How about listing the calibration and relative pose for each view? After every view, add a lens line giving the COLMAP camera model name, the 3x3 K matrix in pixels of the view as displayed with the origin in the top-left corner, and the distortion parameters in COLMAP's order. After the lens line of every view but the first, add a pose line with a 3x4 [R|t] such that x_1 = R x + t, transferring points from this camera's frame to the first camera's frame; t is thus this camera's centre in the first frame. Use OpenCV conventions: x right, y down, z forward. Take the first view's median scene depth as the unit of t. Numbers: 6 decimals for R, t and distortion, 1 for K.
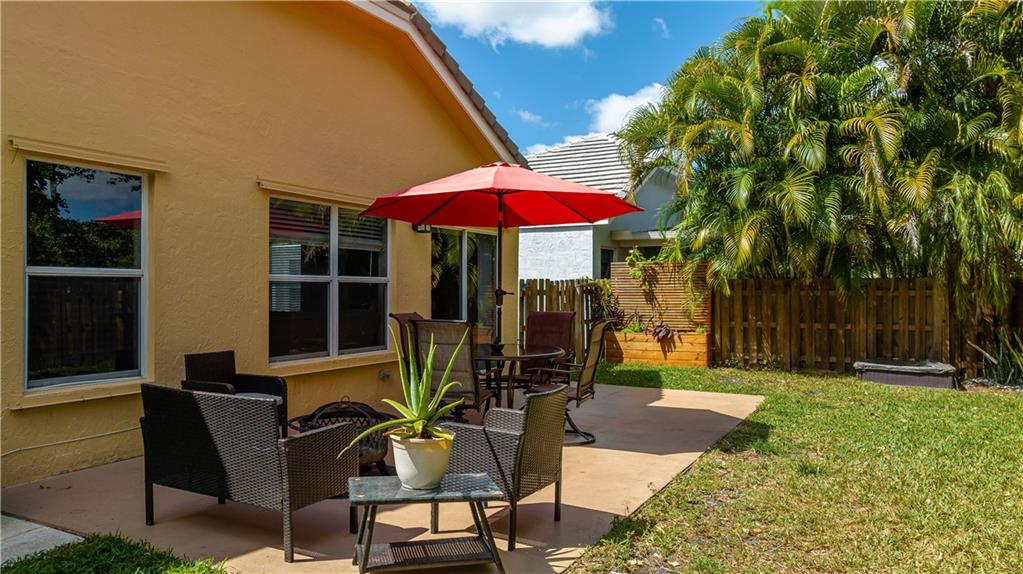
lens RADIAL K [[712.3, 0, 513.0], [0, 712.3, 302.2], [0, 0, 1]] dist [-0.037004, 0.033747]
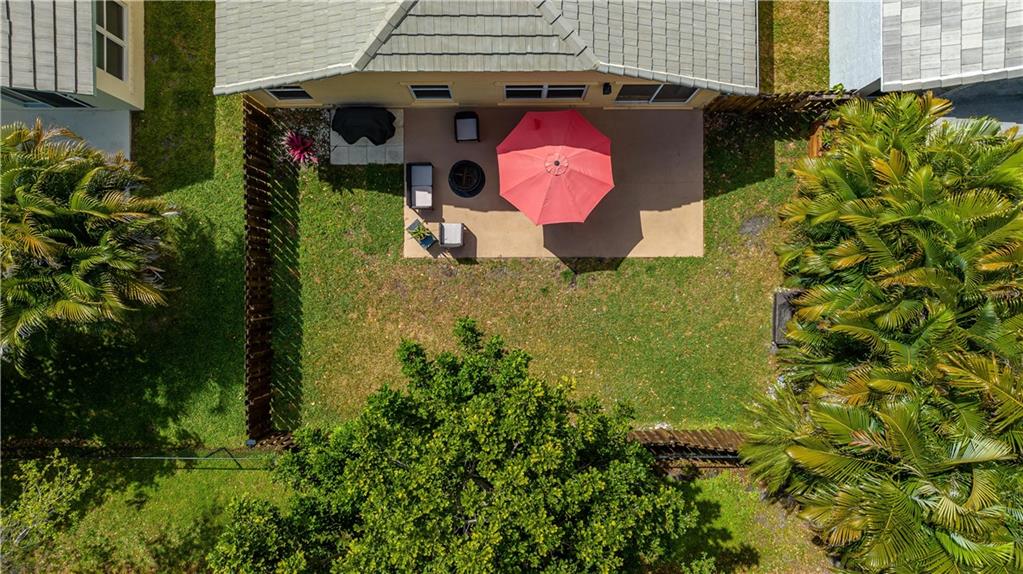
lens RADIAL K [[712.3, 0, 511.4], [0, 712.3, 283.9], [0, 0, 1]] dist [-0.037004, 0.033747]
pose [[0.479595, 0.877489, -0.000617, 0.167172], [-0.010271, 0.006317, 0.999927, -1.638189], [0.877430, -0.479554, 0.012042, 0.444397]]
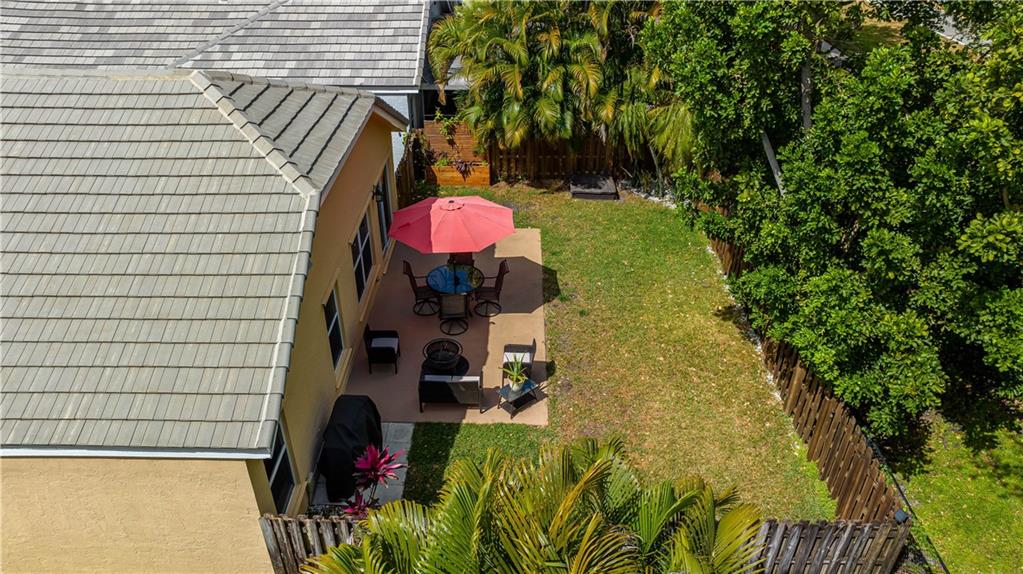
lens RADIAL K [[712.3, 0, 516.6], [0, 712.3, 292.4], [0, 0, 1]] dist [-0.037004, 0.033747]
pose [[0.884226, -0.248484, 0.395475, -0.501759], [0.000992, 0.847731, 0.530426, -0.727833], [-0.467058, -0.468624, 0.749832, -0.535543]]
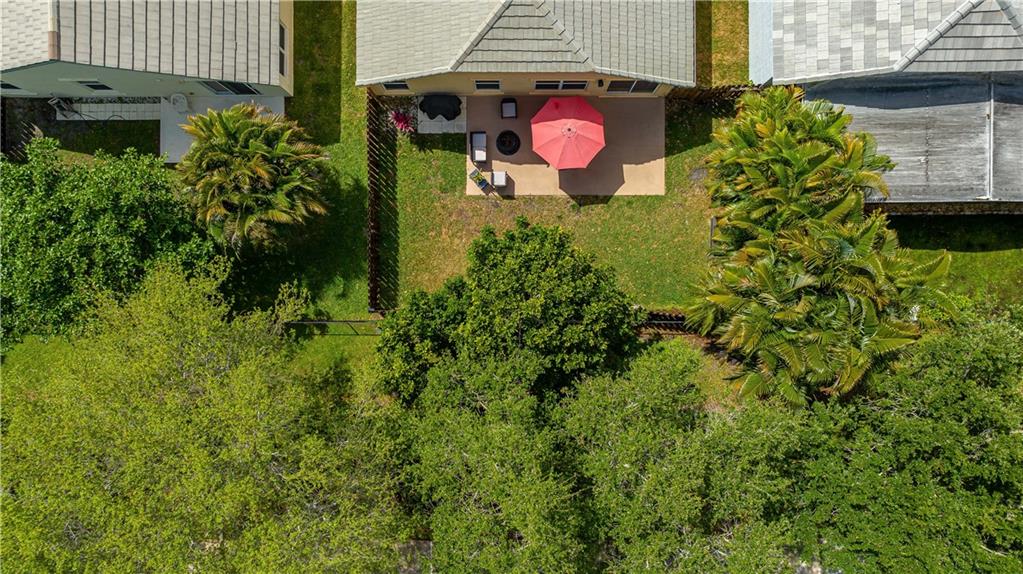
lens RADIAL K [[712.3, 0, 512.9], [0, 712.3, 286.2], [0, 0, 1]] dist [-0.037004, 0.033747]
pose [[0.477326, 0.878711, 0.005134, 0.350539], [-0.013504, 0.001493, 0.999908, -2.537176], [0.878622, -0.477351, 0.012579, 0.218995]]
